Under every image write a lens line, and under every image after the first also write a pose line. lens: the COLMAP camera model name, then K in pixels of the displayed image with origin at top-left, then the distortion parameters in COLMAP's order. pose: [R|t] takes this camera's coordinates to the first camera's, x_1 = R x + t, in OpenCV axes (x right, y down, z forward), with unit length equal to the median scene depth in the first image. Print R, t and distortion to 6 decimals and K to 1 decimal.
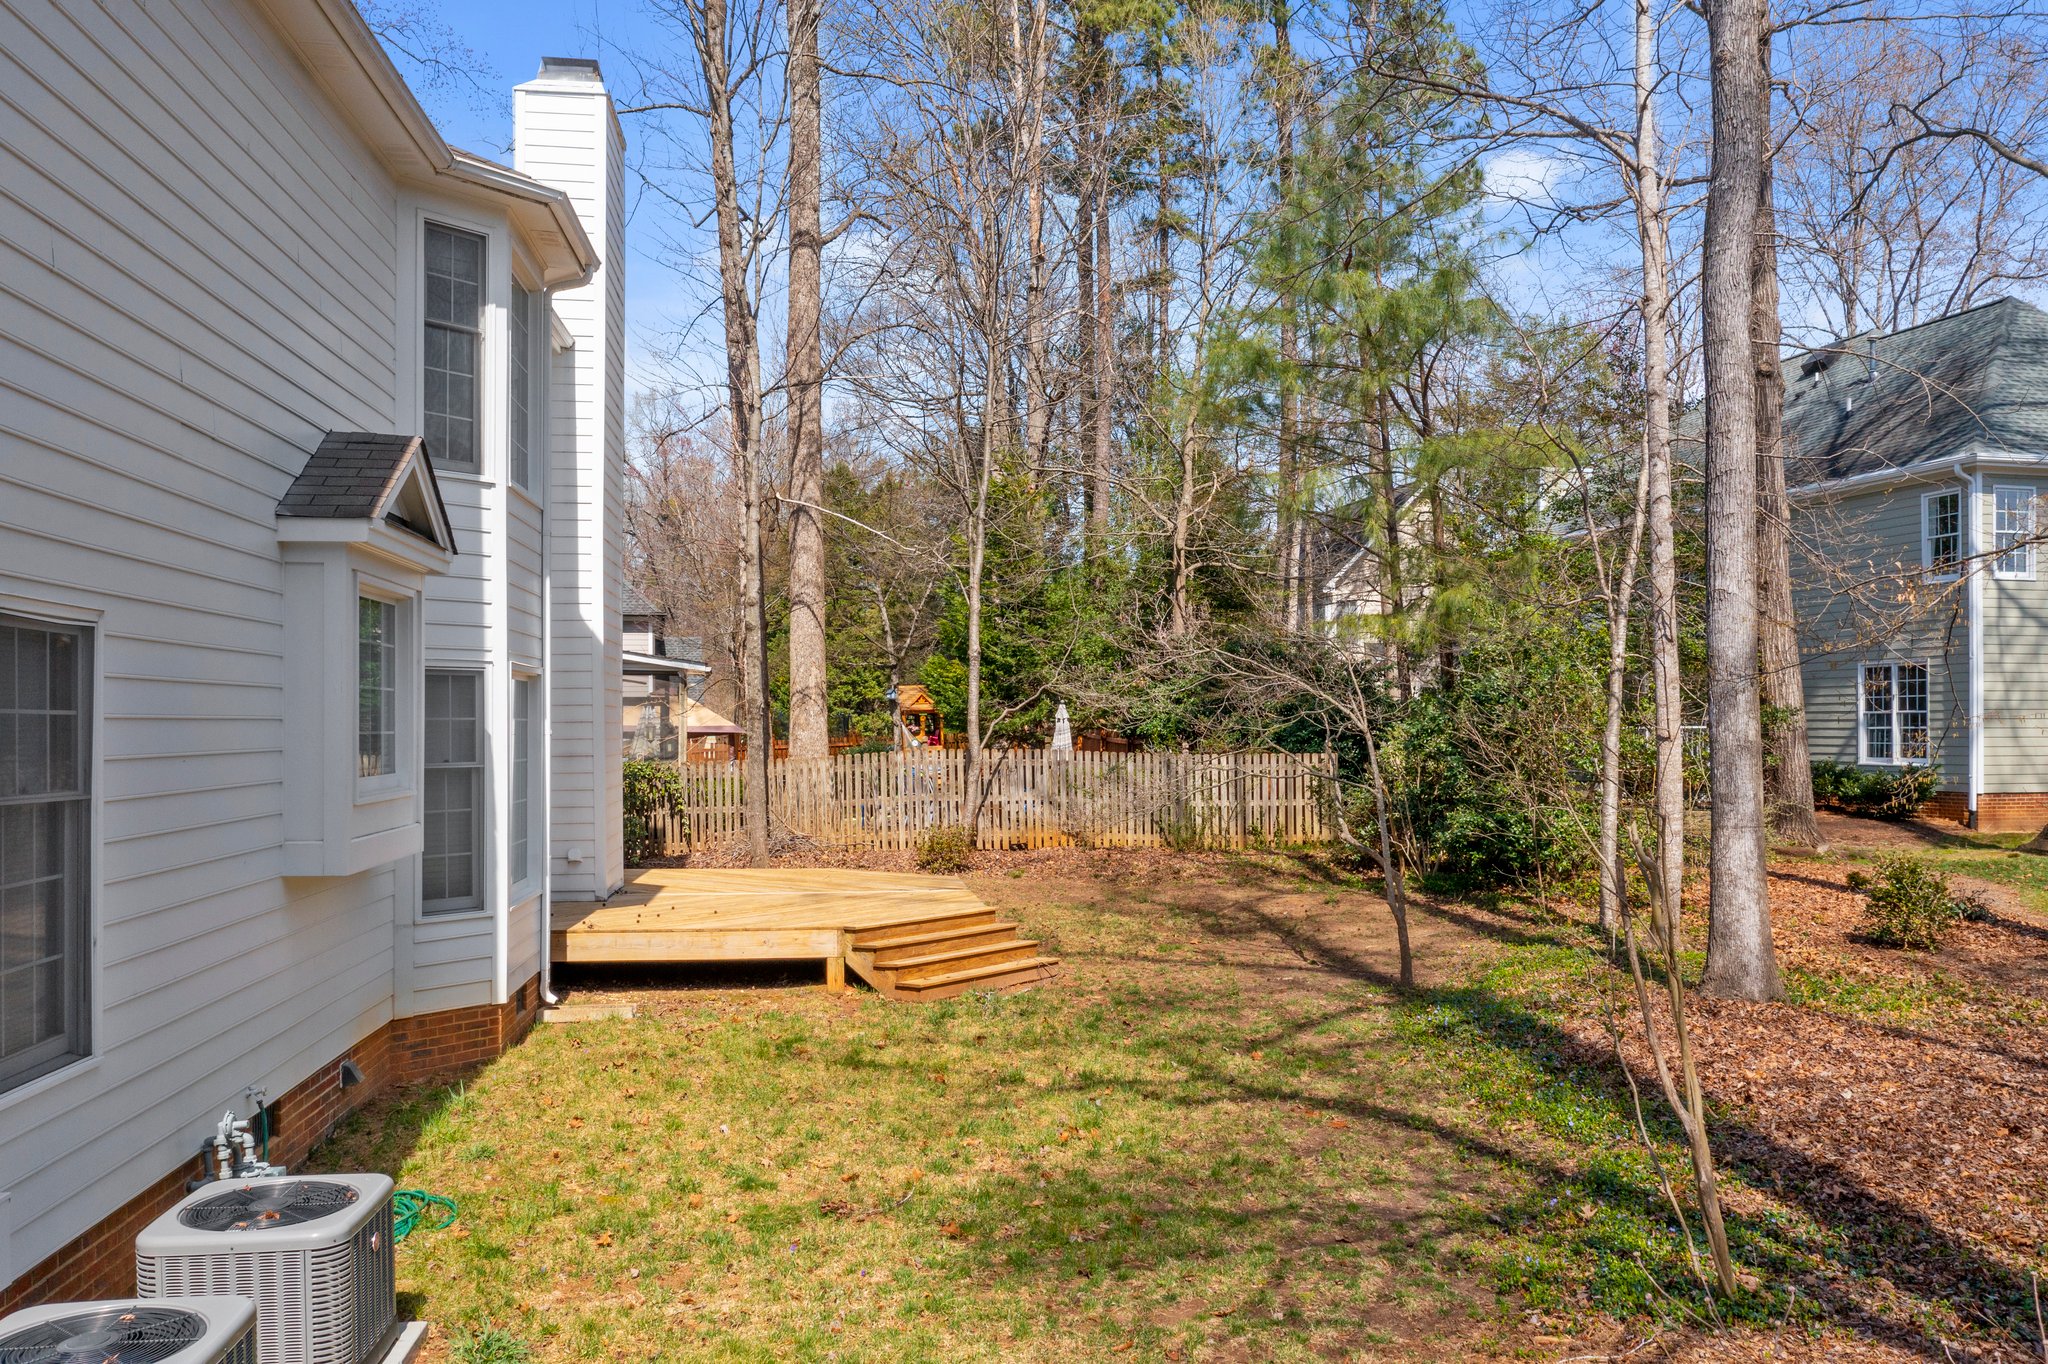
lens RADIAL K [[1661.8, 0, 1024.0], [0, 1661.8, 682.0], [0, 0, 1]] dist [0.007070, 0.003637]
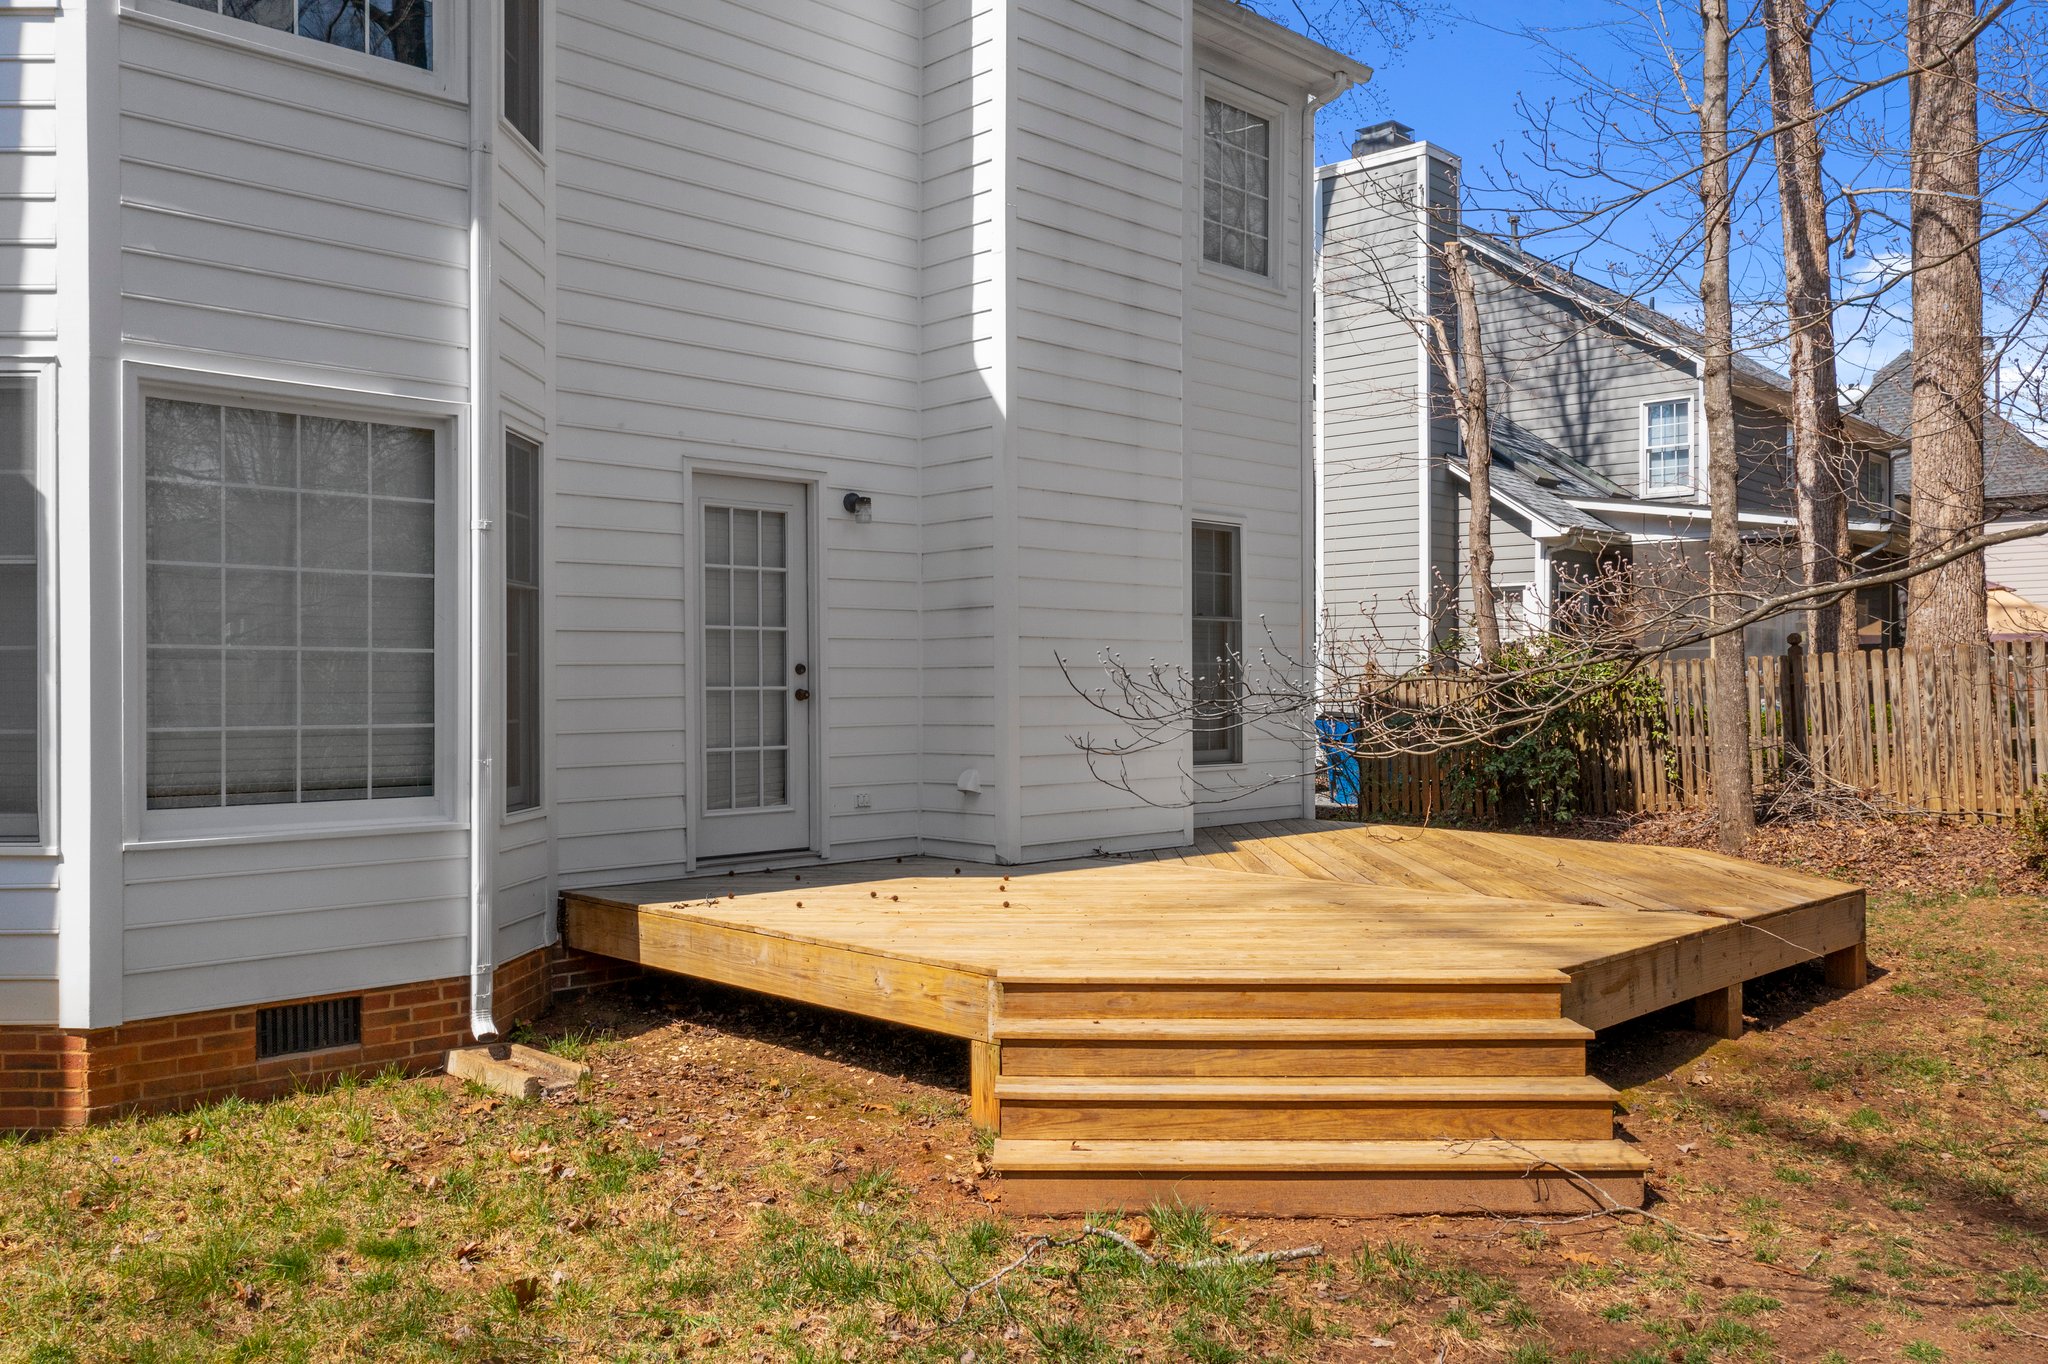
lens RADIAL K [[1661.8, 0, 1024.0], [0, 1661.8, 682.0], [0, 0, 1]] dist [0.007070, 0.003637]
pose [[0.619817, -0.004603, -0.784733, 0.204527], [0.024129, 0.999622, 0.013195, 0.067055], [0.784376, -0.027114, 0.619693, 0.701025]]
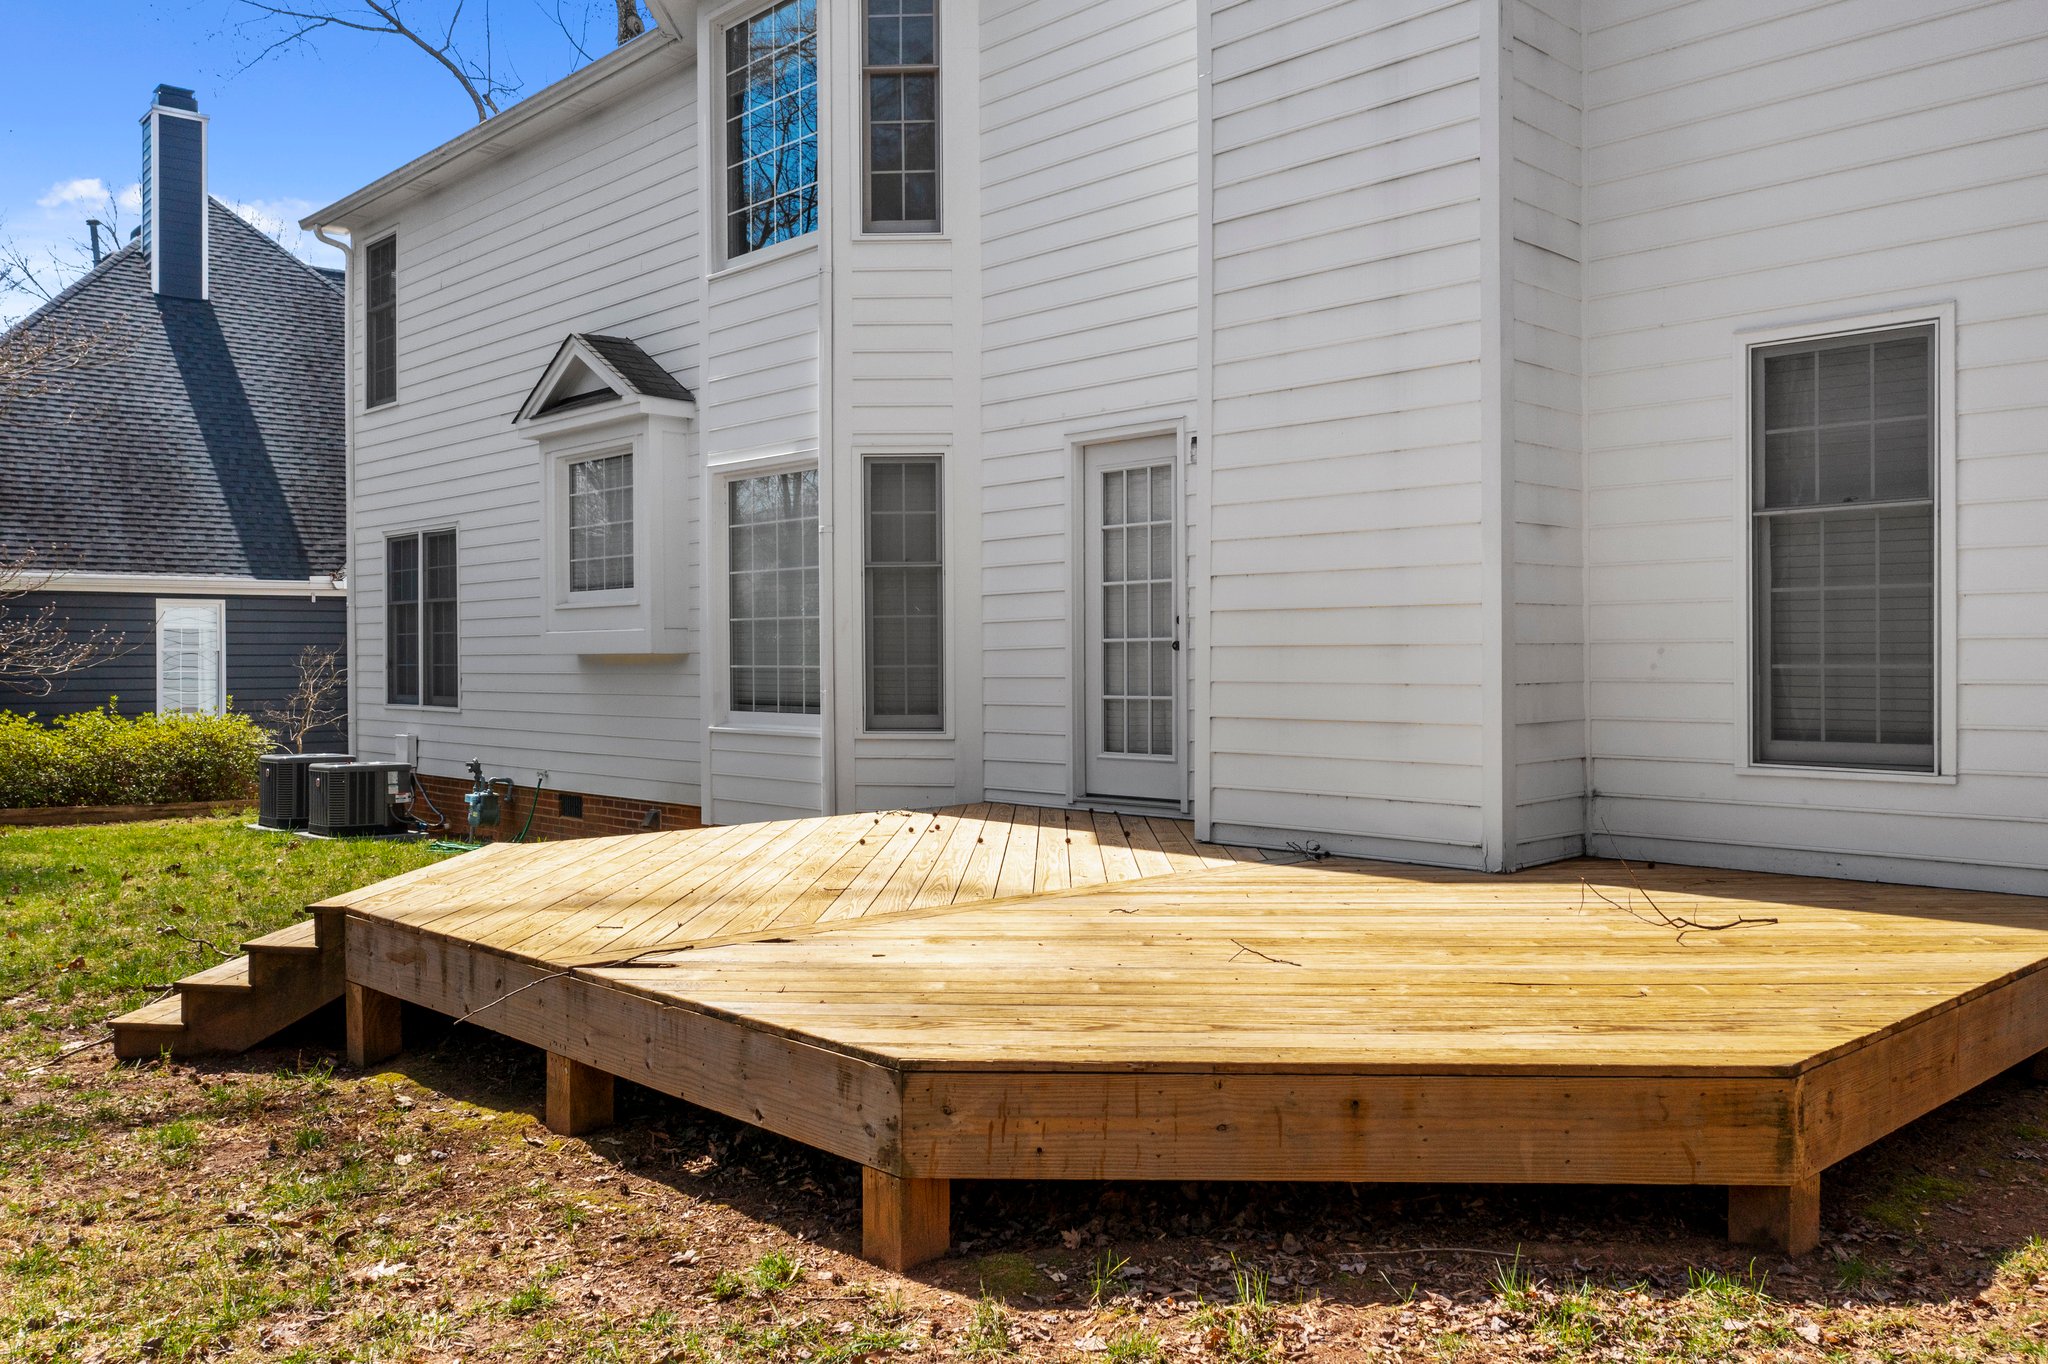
lens RADIAL K [[1661.8, 0, 1024.0], [0, 1661.8, 682.0], [0, 0, 1]] dist [0.007070, 0.003637]
pose [[-0.809951, 0.008846, -0.586431, 0.088955], [0.016389, 0.999837, -0.007554, 0.091648], [0.586269, -0.015729, -0.809964, 1.398114]]
